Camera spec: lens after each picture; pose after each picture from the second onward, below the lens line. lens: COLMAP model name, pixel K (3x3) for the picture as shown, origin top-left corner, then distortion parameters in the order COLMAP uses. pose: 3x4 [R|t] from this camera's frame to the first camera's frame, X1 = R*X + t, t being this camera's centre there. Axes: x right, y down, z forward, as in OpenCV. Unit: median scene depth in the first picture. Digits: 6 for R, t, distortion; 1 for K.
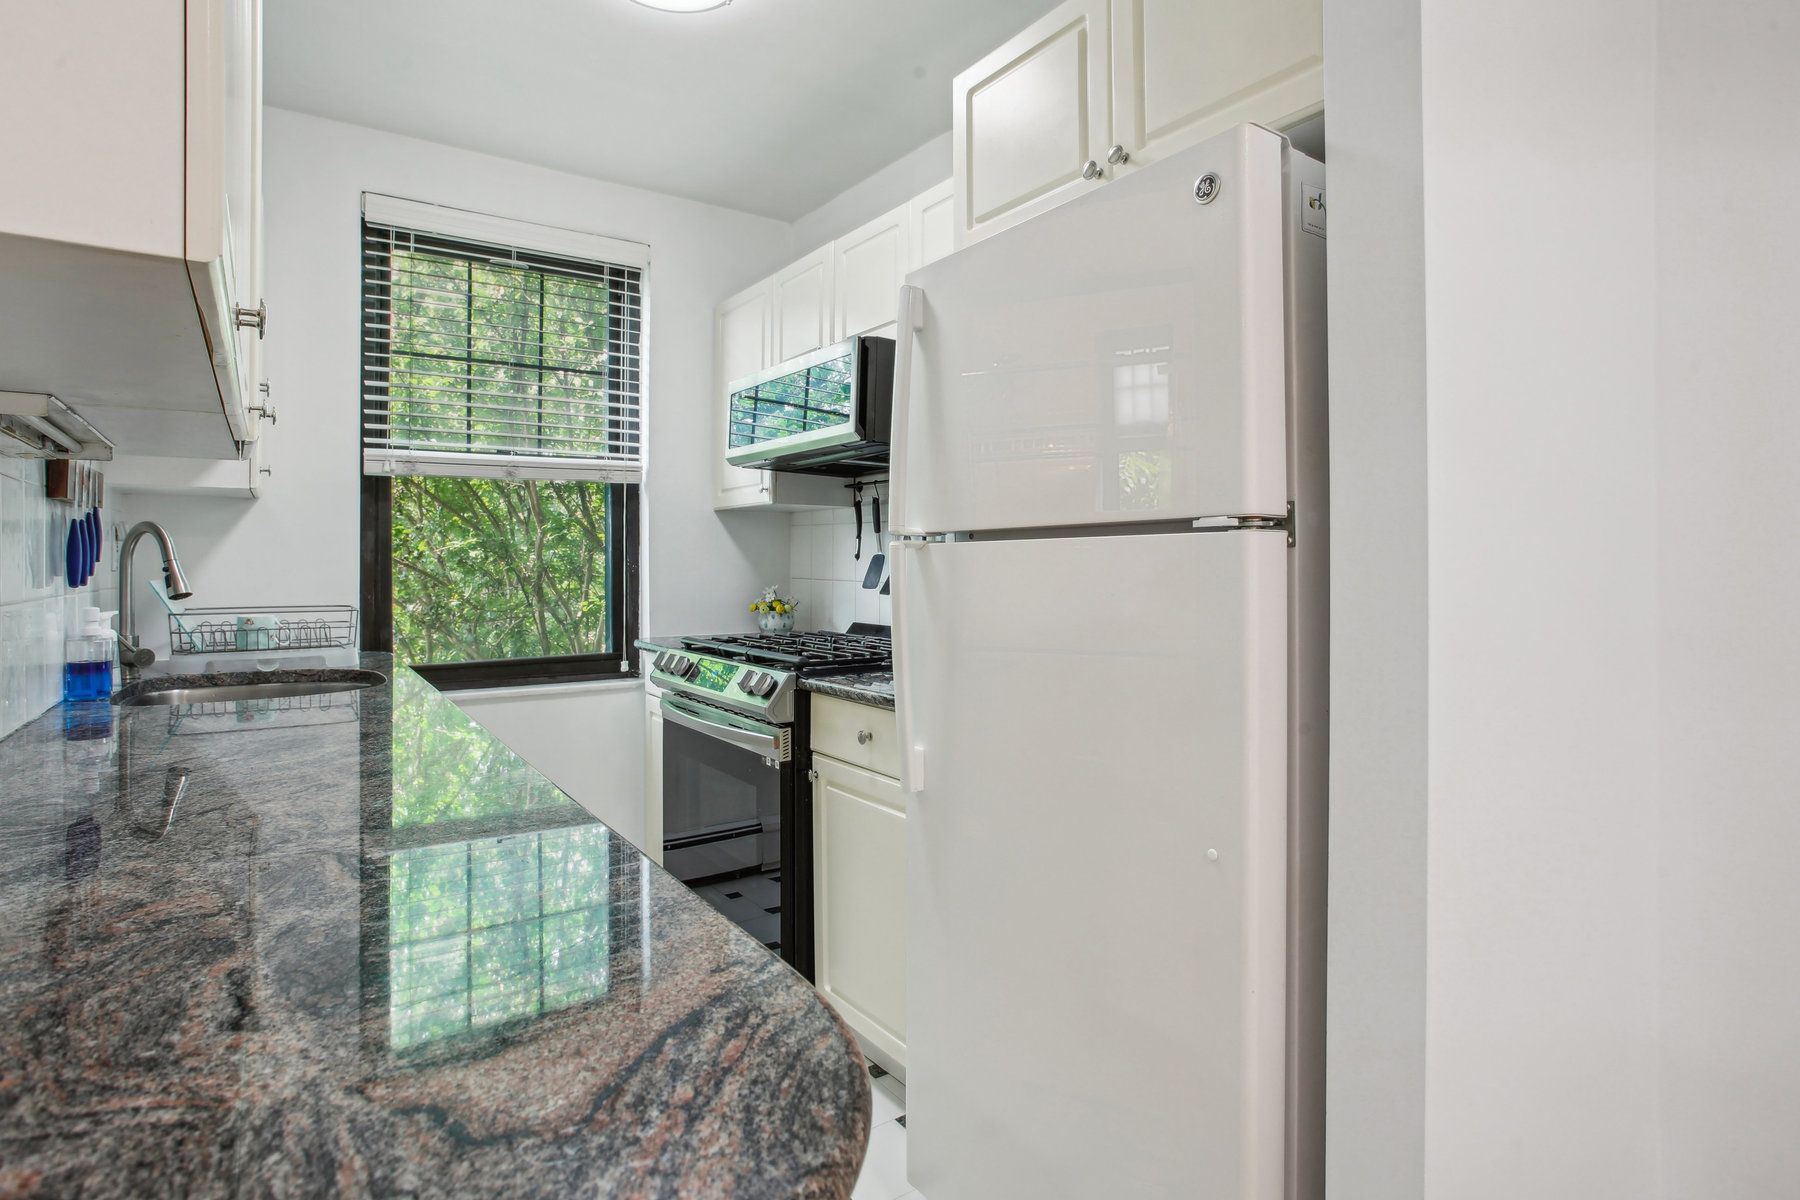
lens RADIAL K [[934.7, 0, 896.6], [0, 934.7, 560.4], [0, 0, 1]] dist [-0.041924, 0.019796]
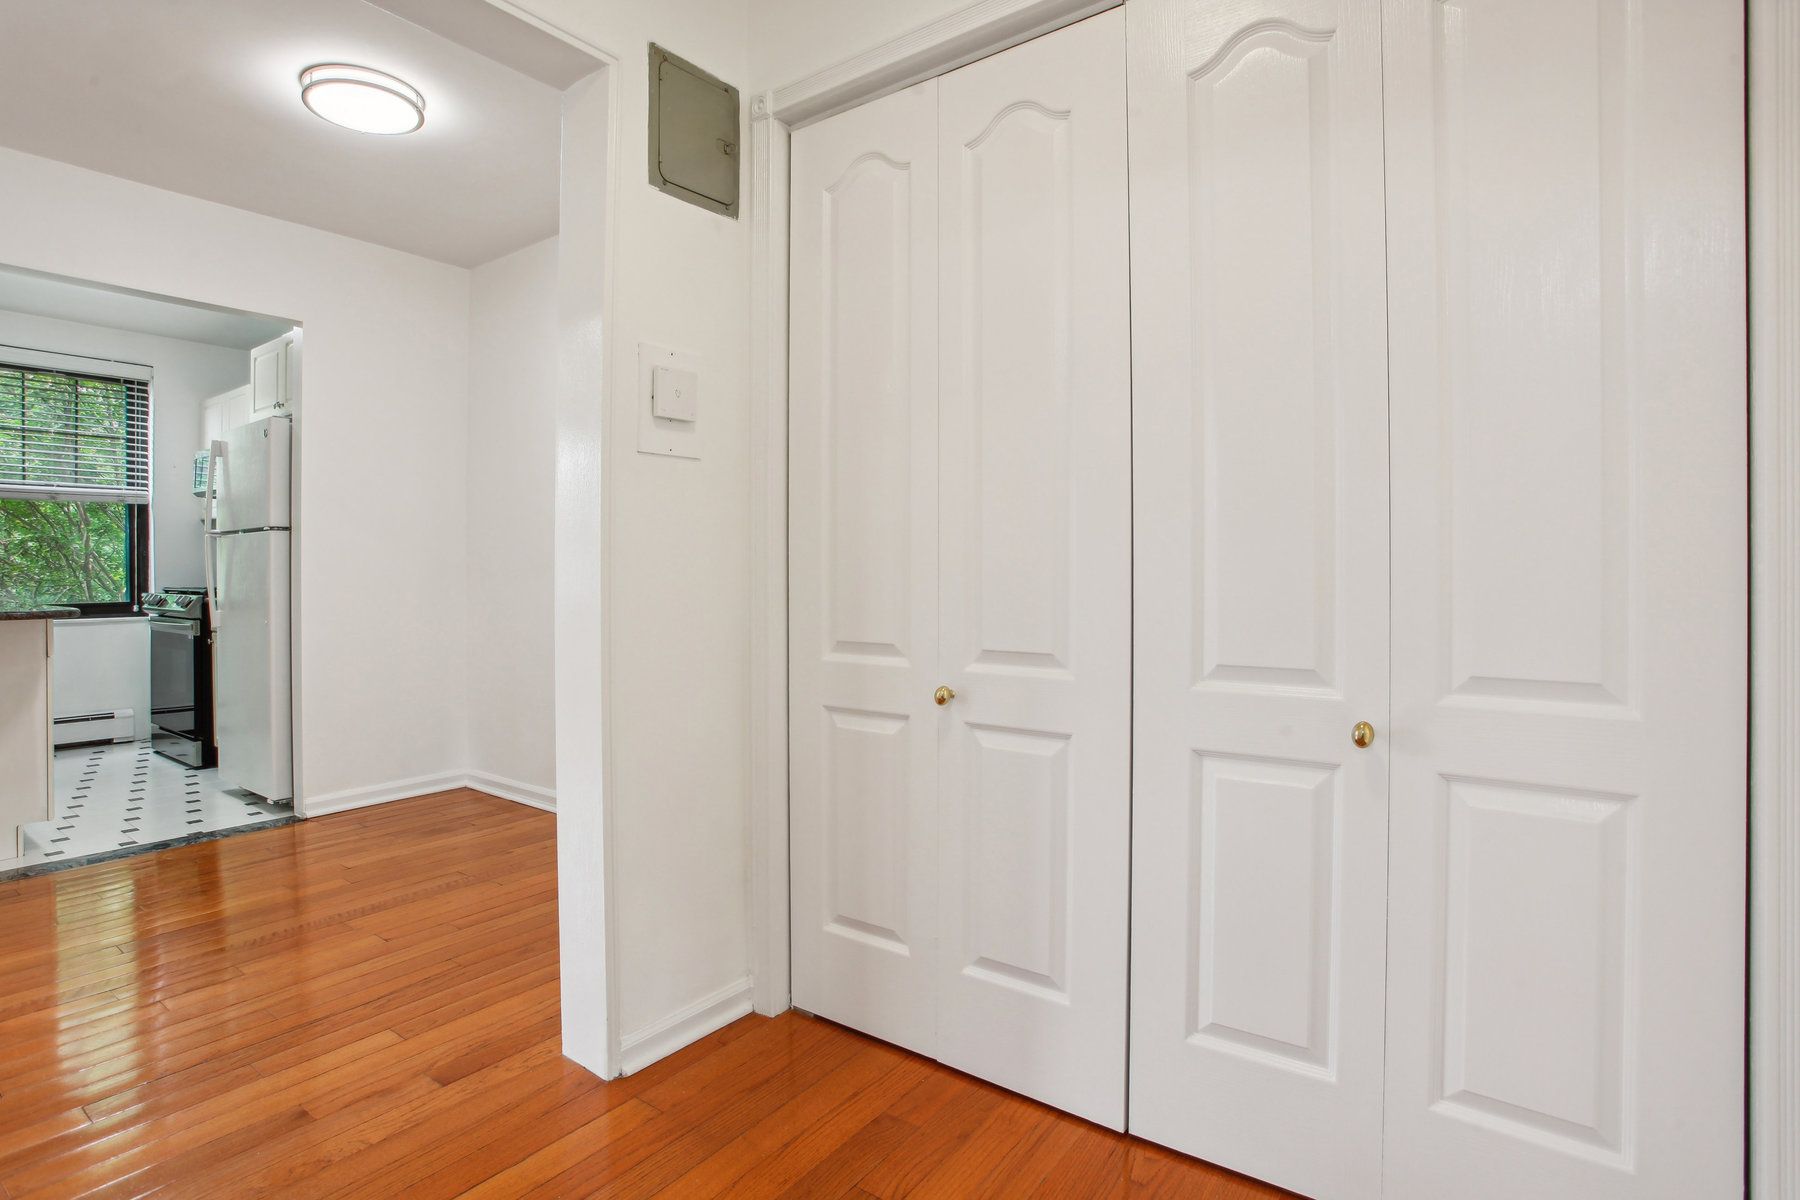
lens RADIAL K [[905.9, 0, 888.9], [0, 905.9, 575.3], [0, 0, 1]] dist [-0.011132, 0.000044]
pose [[0.951751, -0.002536, 0.306860, 0.633403], [0.000371, 0.999975, 0.007113, 0.046959], [-0.306870, -0.006656, 0.951728, -1.229865]]
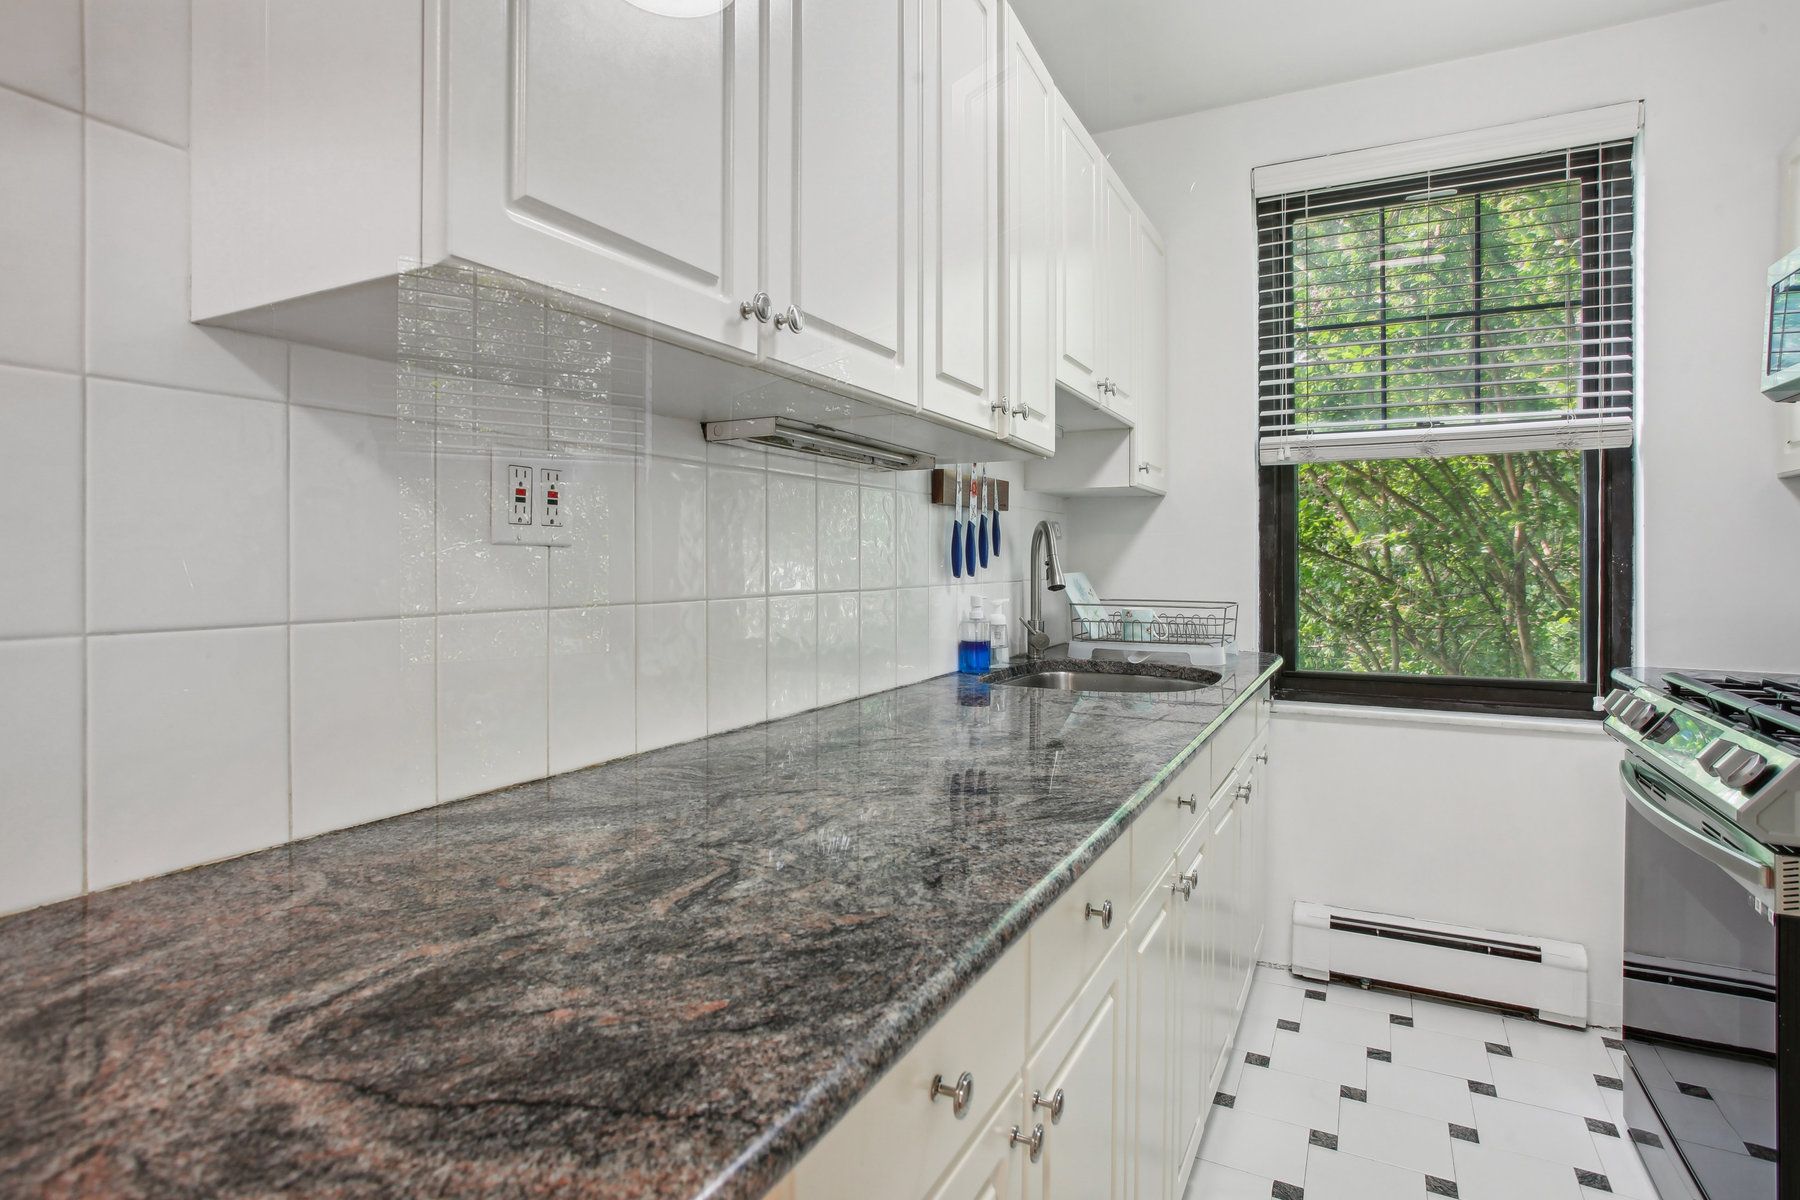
lens RADIAL K [[934.7, 0, 896.6], [0, 934.7, 560.4], [0, 0, 1]] dist [-0.041924, 0.019796]
pose [[0.463702, 0.002987, -0.885986, 0.096570], [0.000514, 0.999993, 0.003640, 0.001062], [0.885991, -0.002143, 0.463698, 0.228020]]
